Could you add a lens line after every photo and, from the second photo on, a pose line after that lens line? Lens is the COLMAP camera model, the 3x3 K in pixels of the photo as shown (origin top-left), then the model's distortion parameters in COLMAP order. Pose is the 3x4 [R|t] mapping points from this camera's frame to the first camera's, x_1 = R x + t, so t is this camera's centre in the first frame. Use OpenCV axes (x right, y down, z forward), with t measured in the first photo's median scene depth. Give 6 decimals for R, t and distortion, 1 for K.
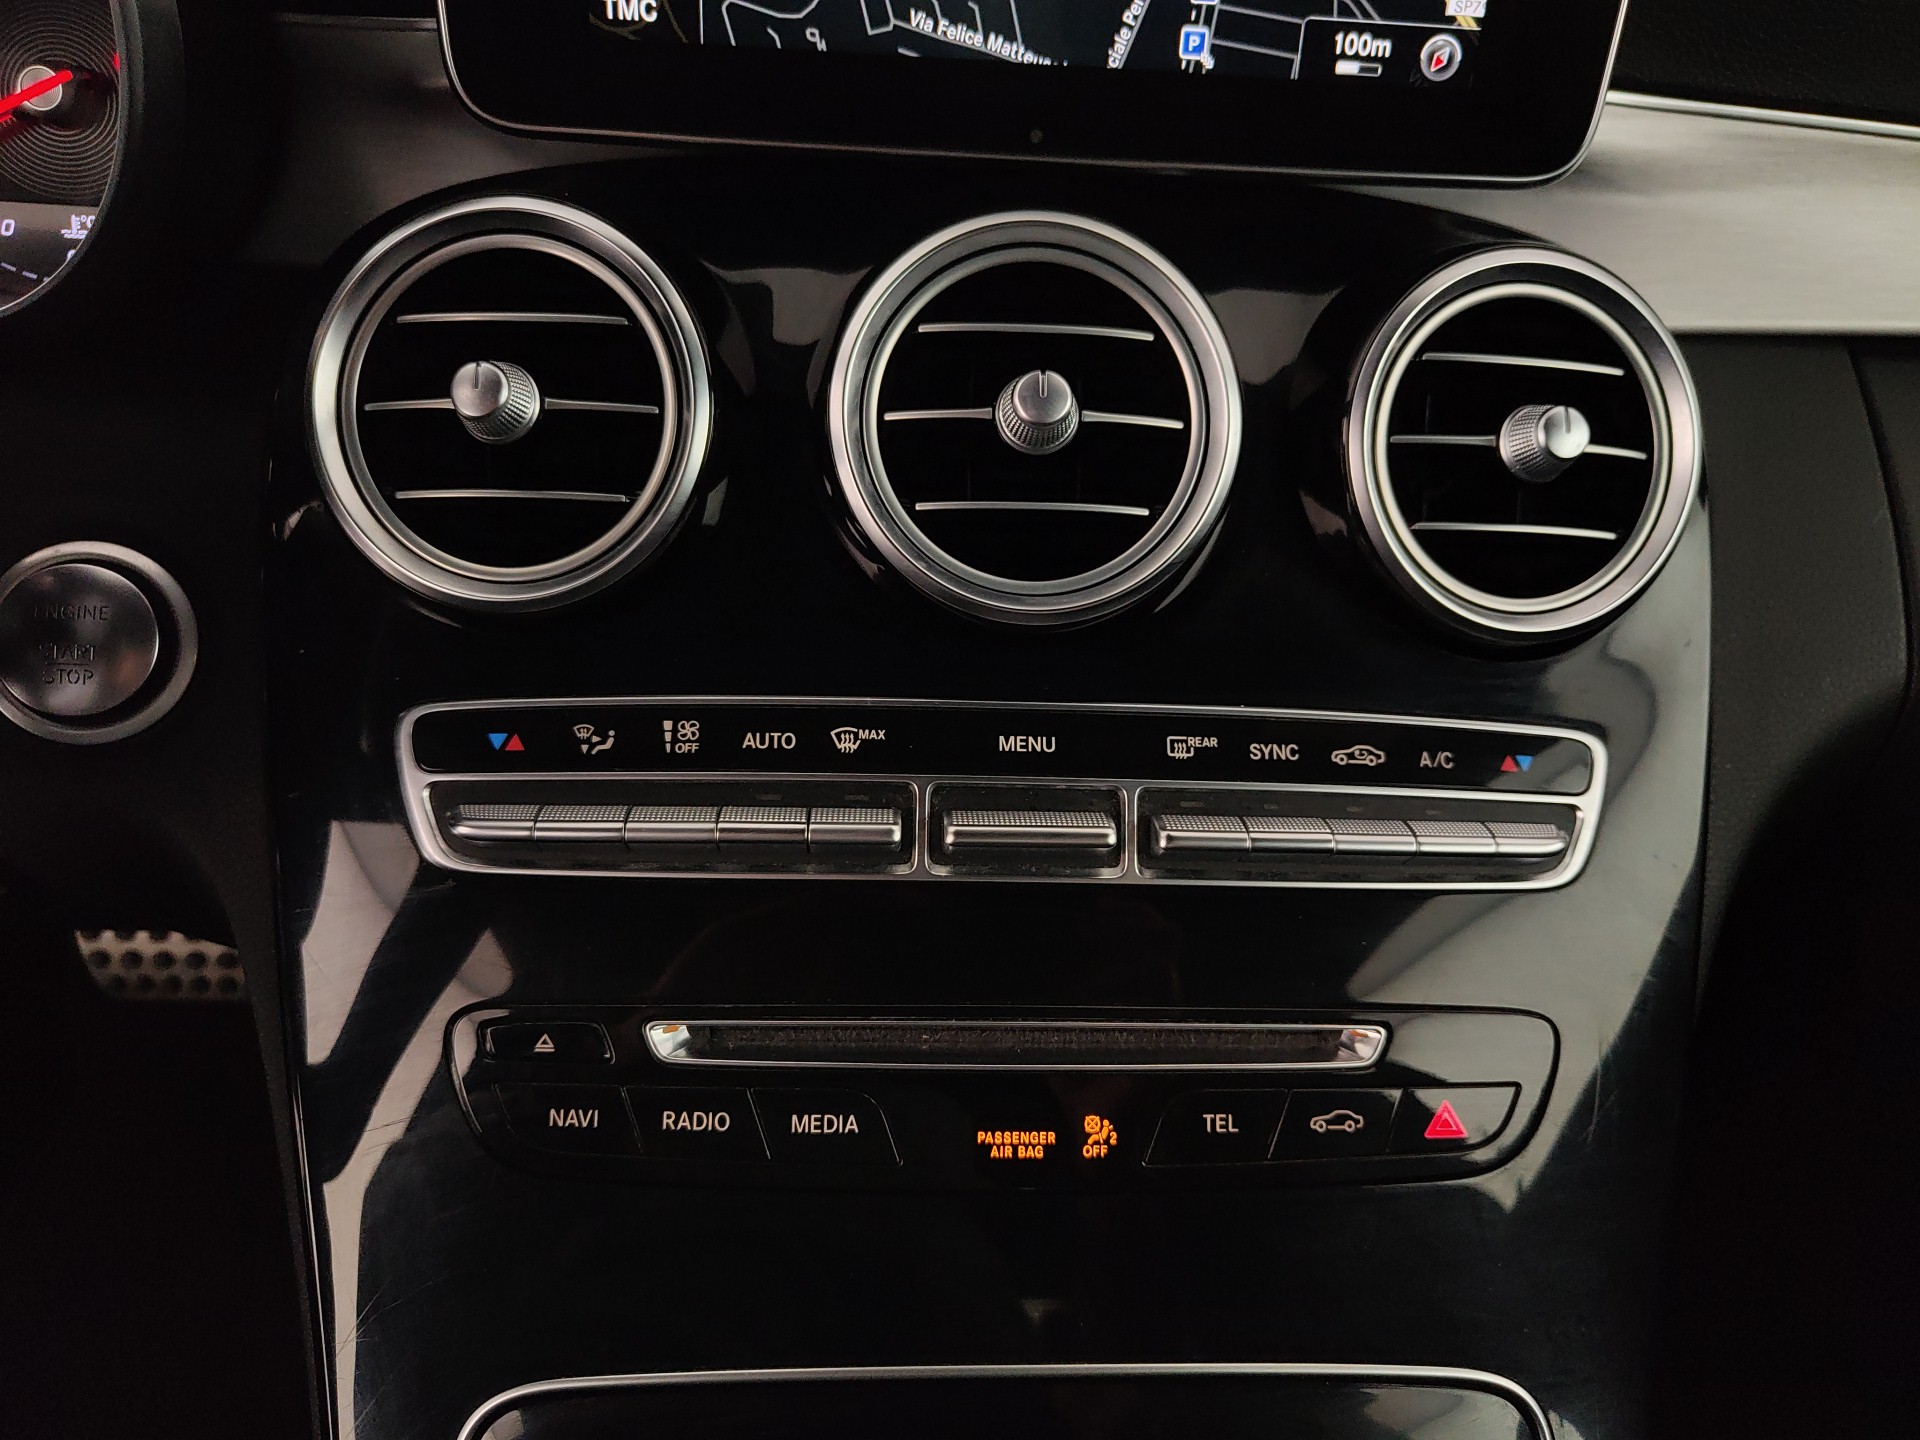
lens RADIAL K [[1515.6, 0, 978.3], [0, 1515.6, 737.3], [0, 0, 1]] dist [0.037165, -0.034714]
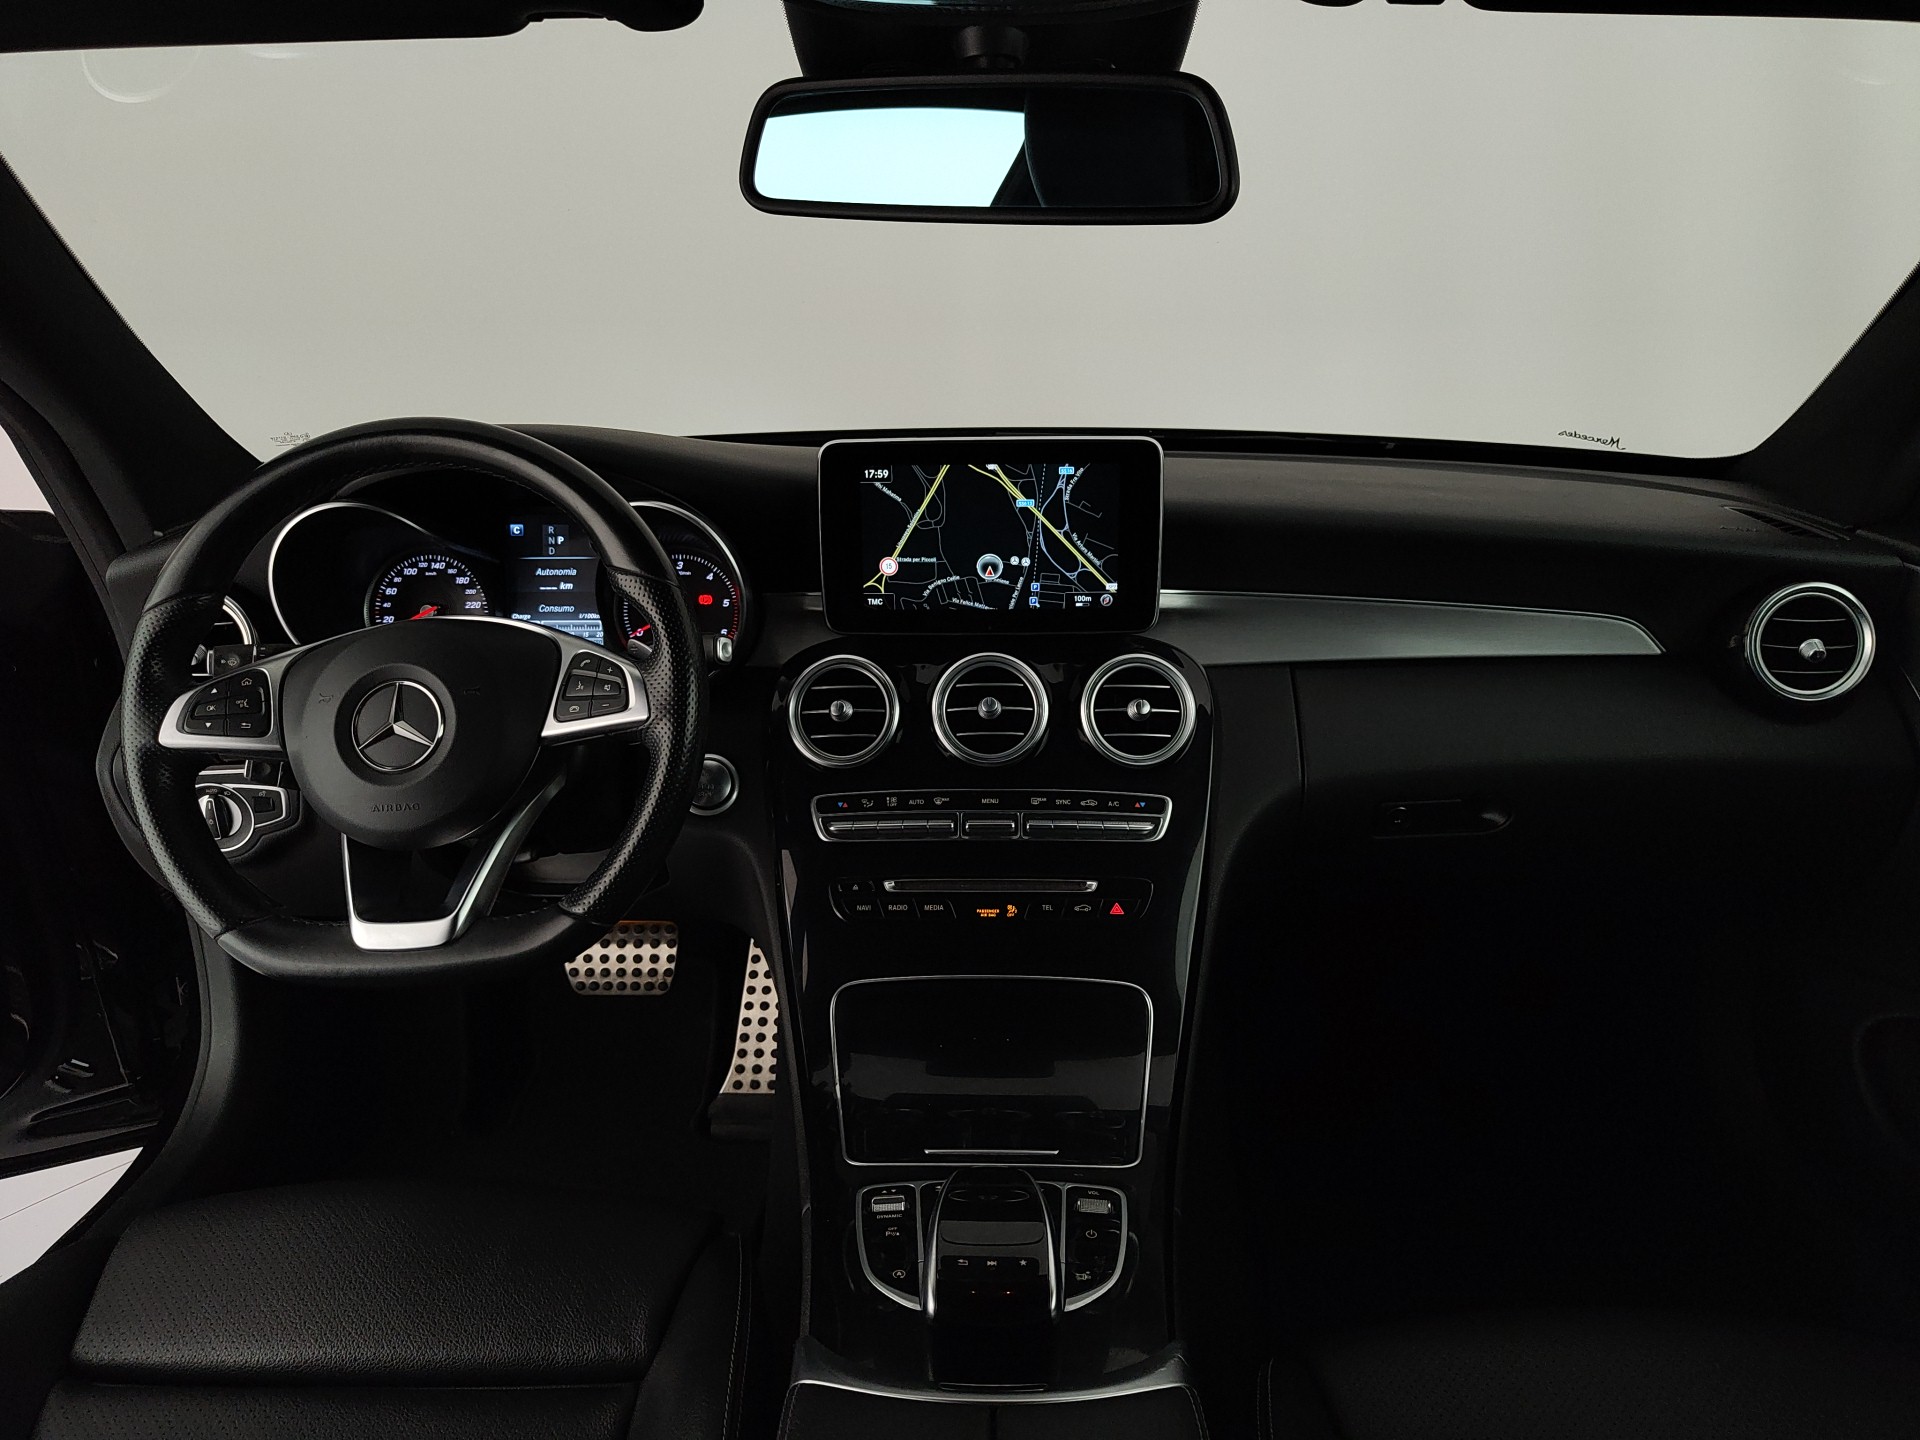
lens RADIAL K [[1515.6, 0, 974.1], [0, 1515.6, 714.0], [0, 0, 1]] dist [0.037165, -0.034714]
pose [[0.996233, -0.035920, -0.078932, 0.279541], [0.023293, 0.987572, -0.155432, 0.349760], [0.083534, 0.153008, 0.984688, -2.476281]]
